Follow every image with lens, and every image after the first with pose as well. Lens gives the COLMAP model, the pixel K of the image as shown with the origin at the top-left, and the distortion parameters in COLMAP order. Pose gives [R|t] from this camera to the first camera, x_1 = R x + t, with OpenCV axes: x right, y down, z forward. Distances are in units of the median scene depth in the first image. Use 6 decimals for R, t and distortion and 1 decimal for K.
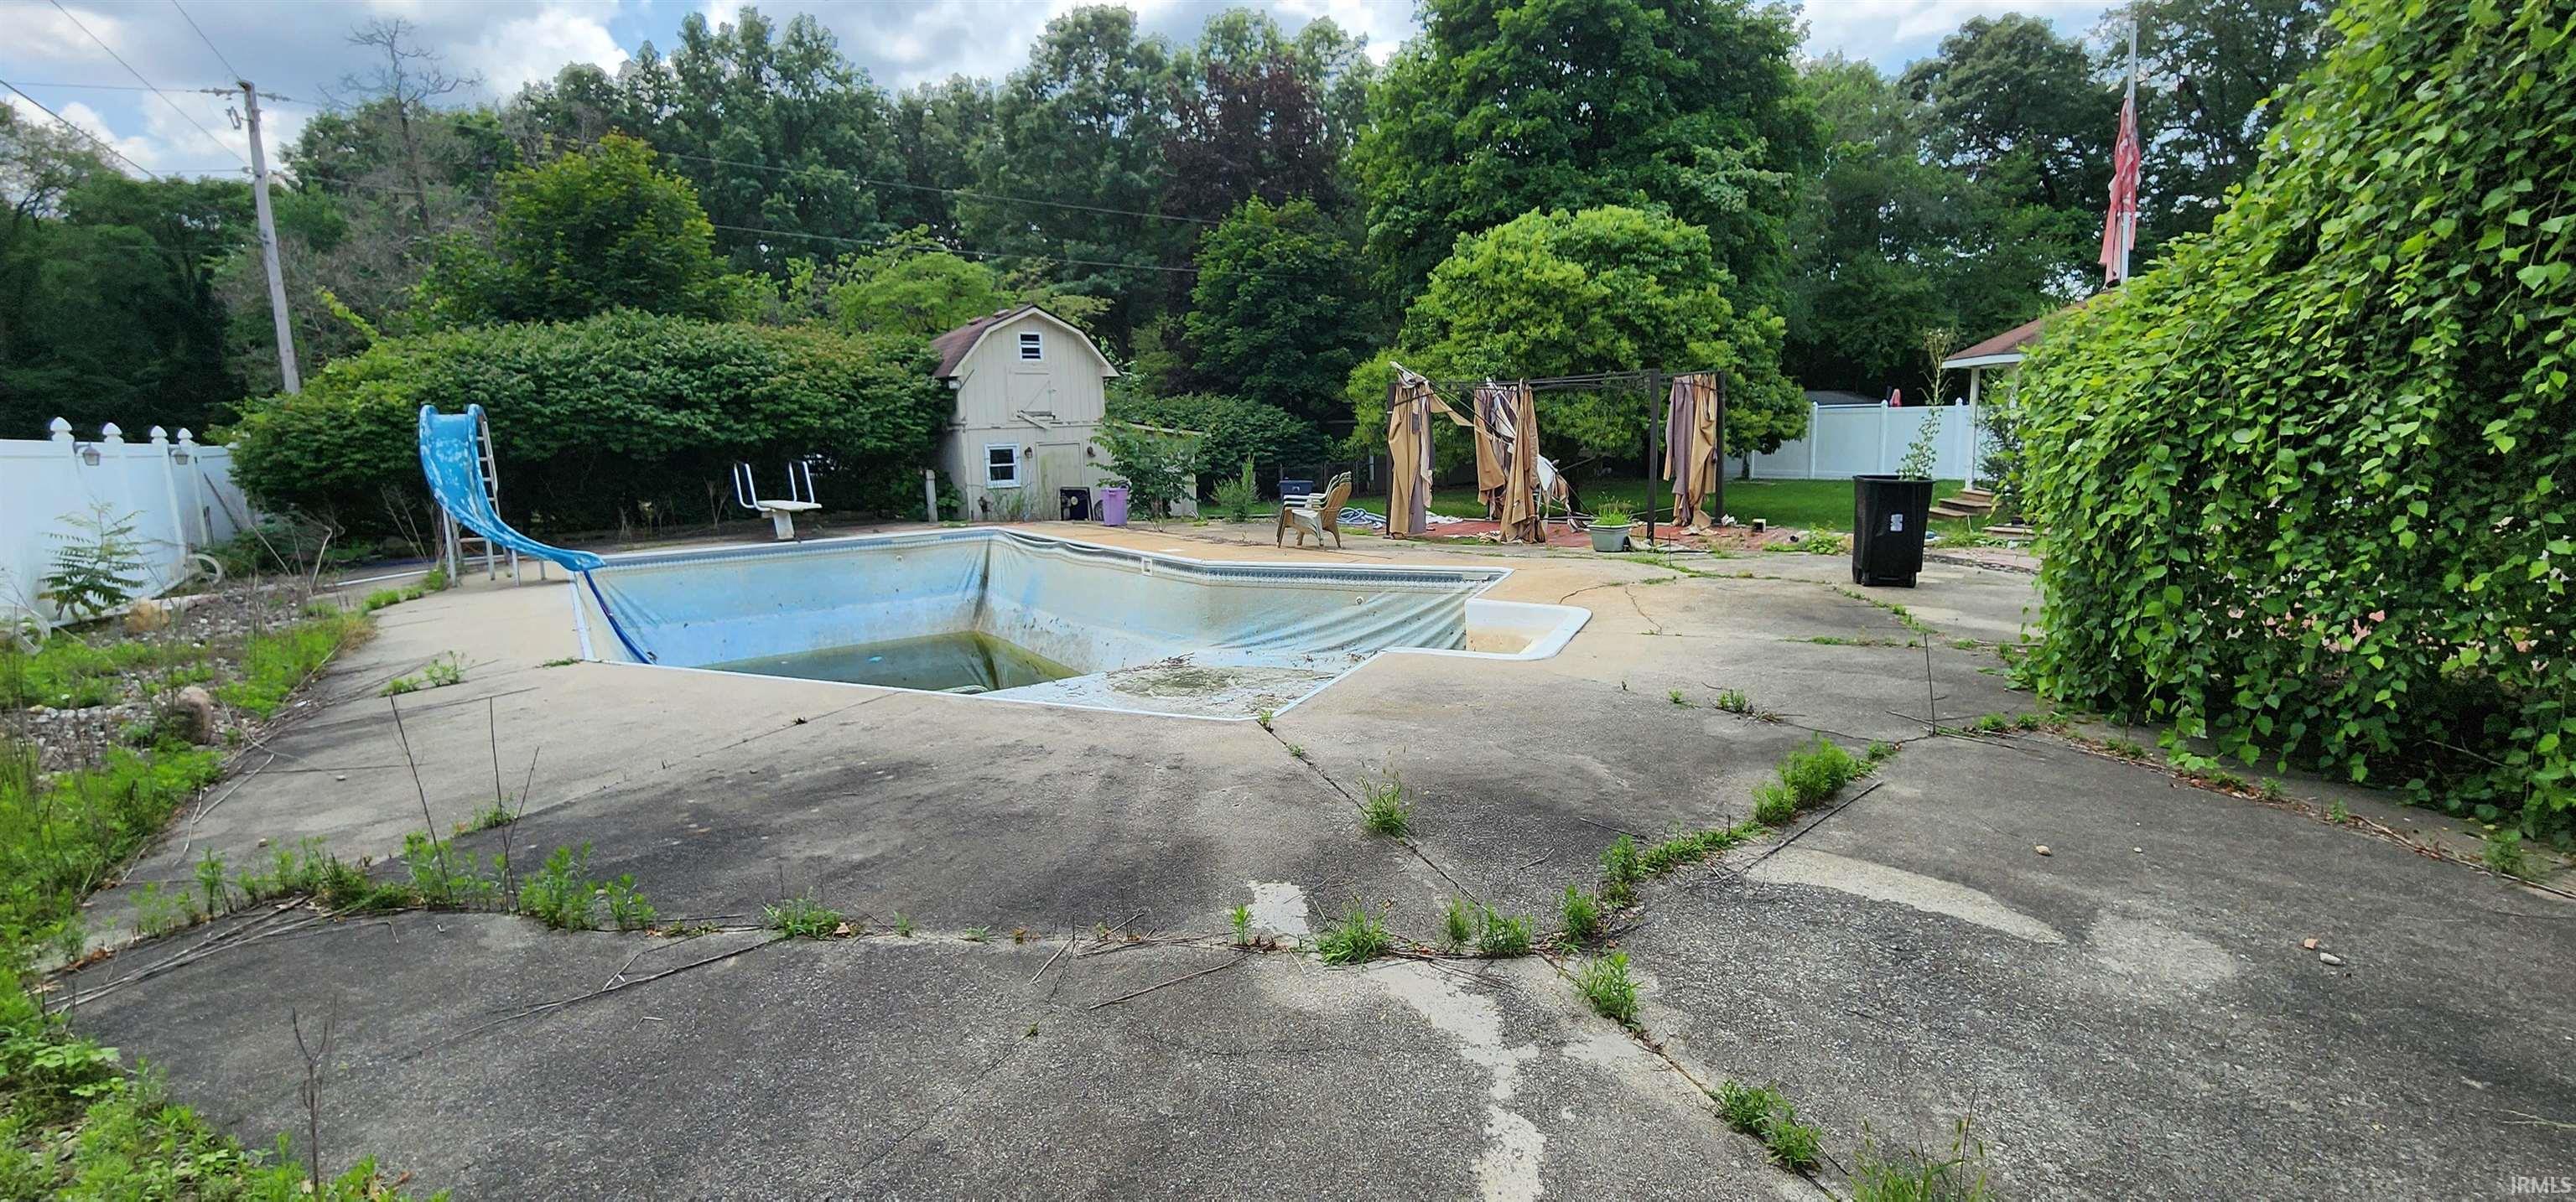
lens RADIAL K [[967.4, 0, 1228.6], [0, 967.4, 573.4], [0, 0, 1]] dist [0.000147, 0.000055]
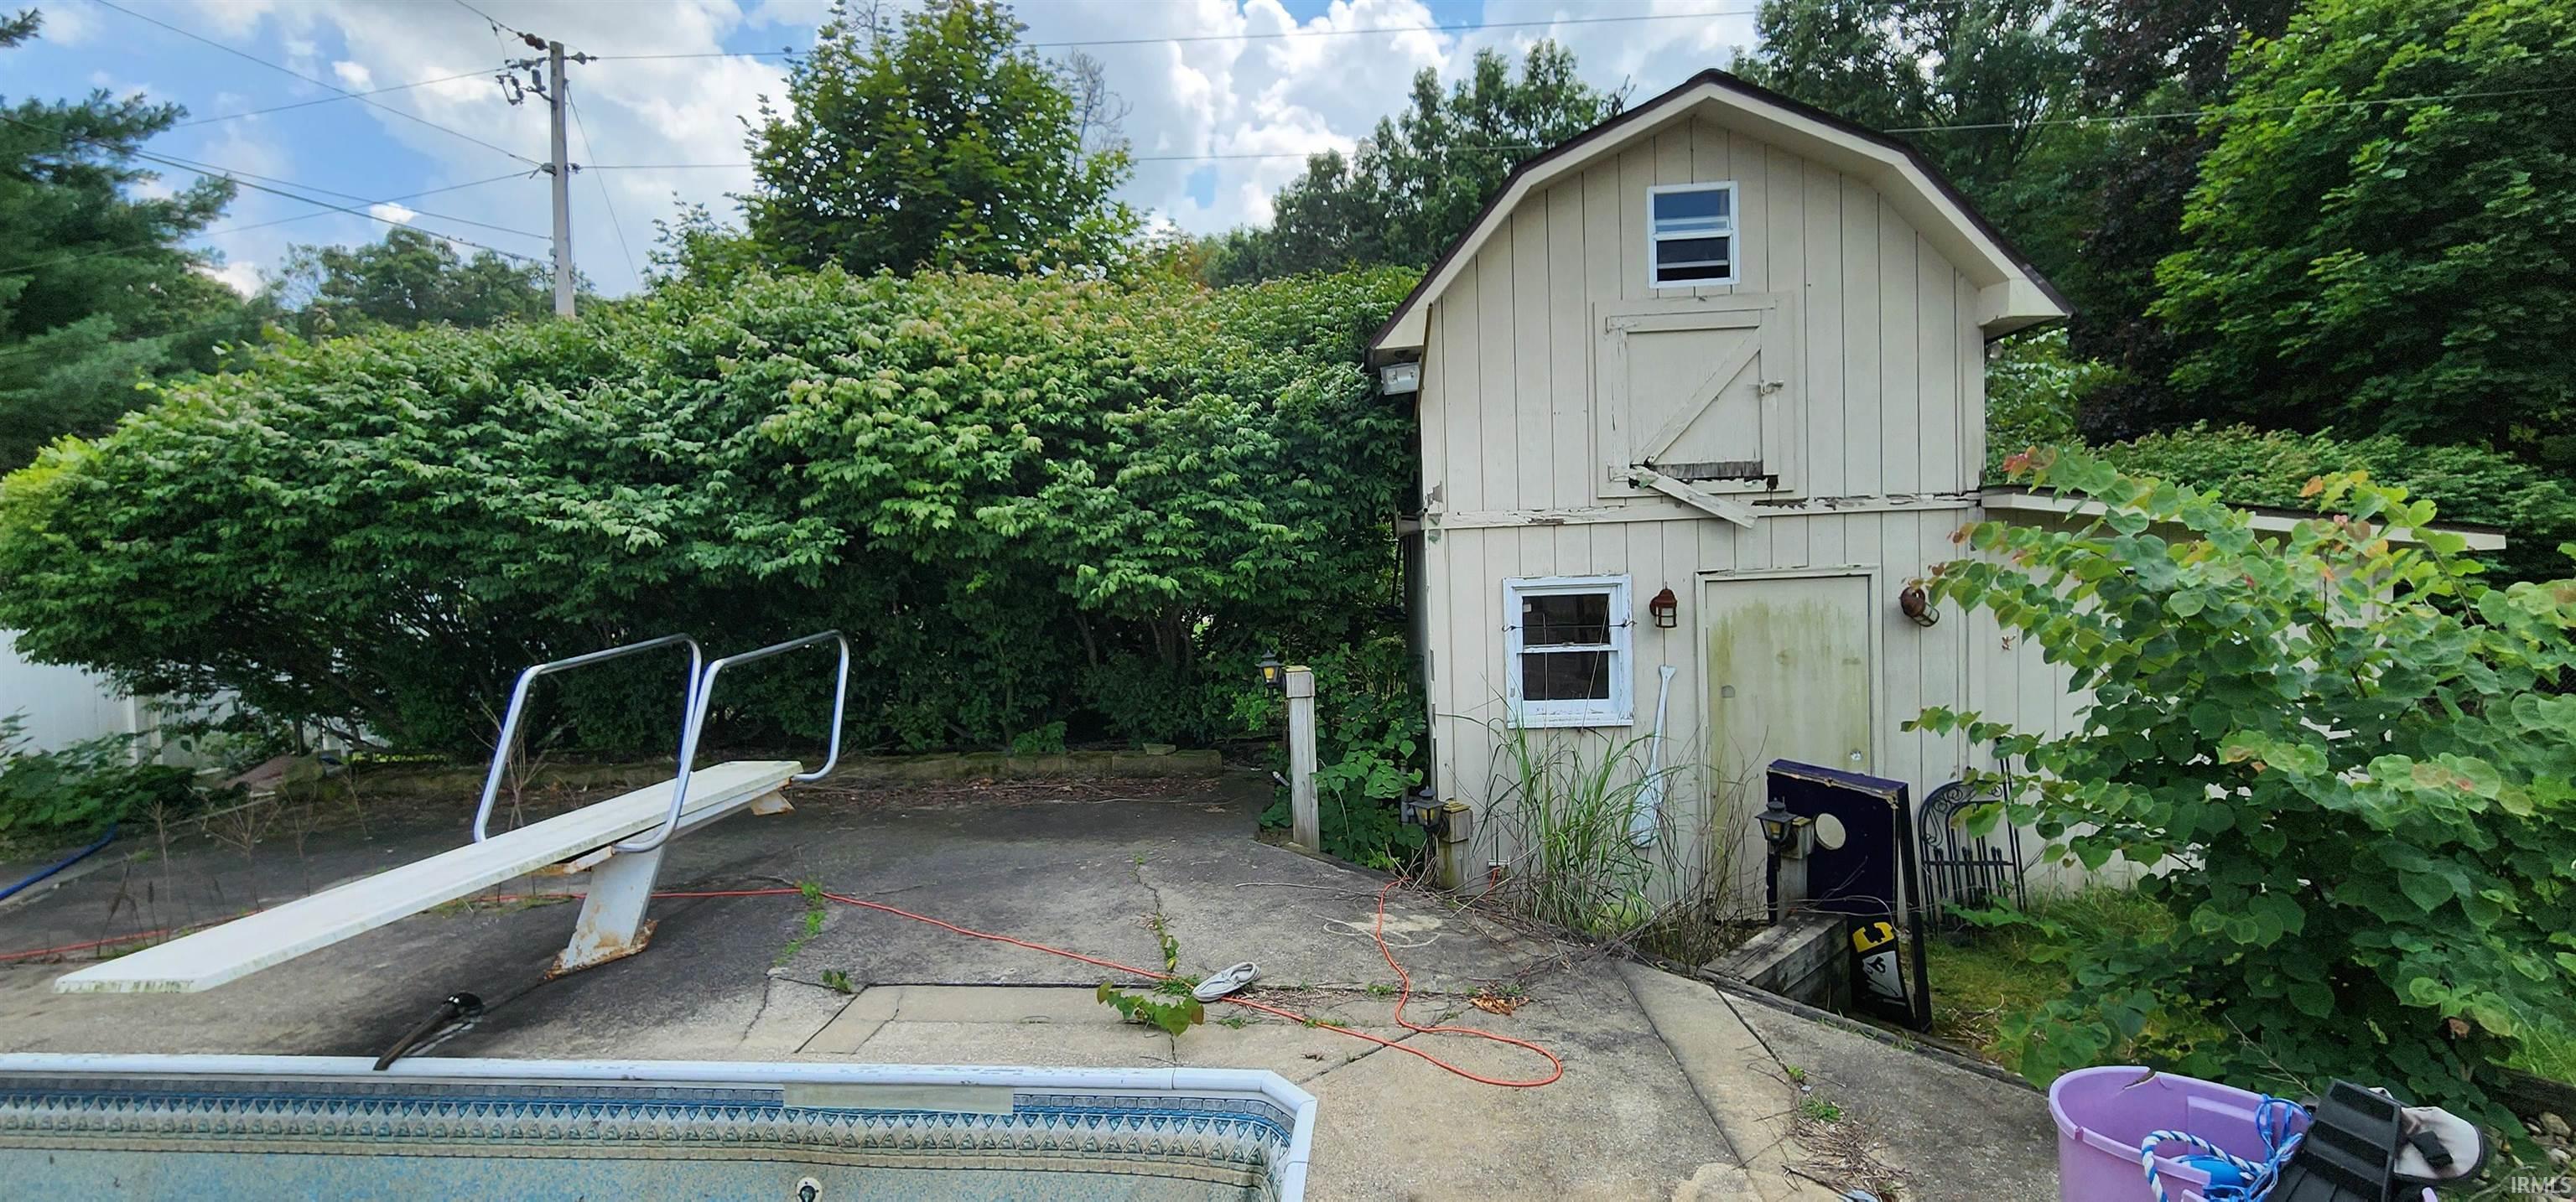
lens RADIAL K [[1063.1, 0, 1280.7], [0, 1063.1, 593.4], [0, 0, 1]] dist [0.001414, 0.000577]
pose [[0.787119, 0.031591, -0.615992, -0.104176], [-0.077545, 0.995832, -0.048016, -0.105788], [0.611908, 0.085562, 0.786288, 0.688333]]
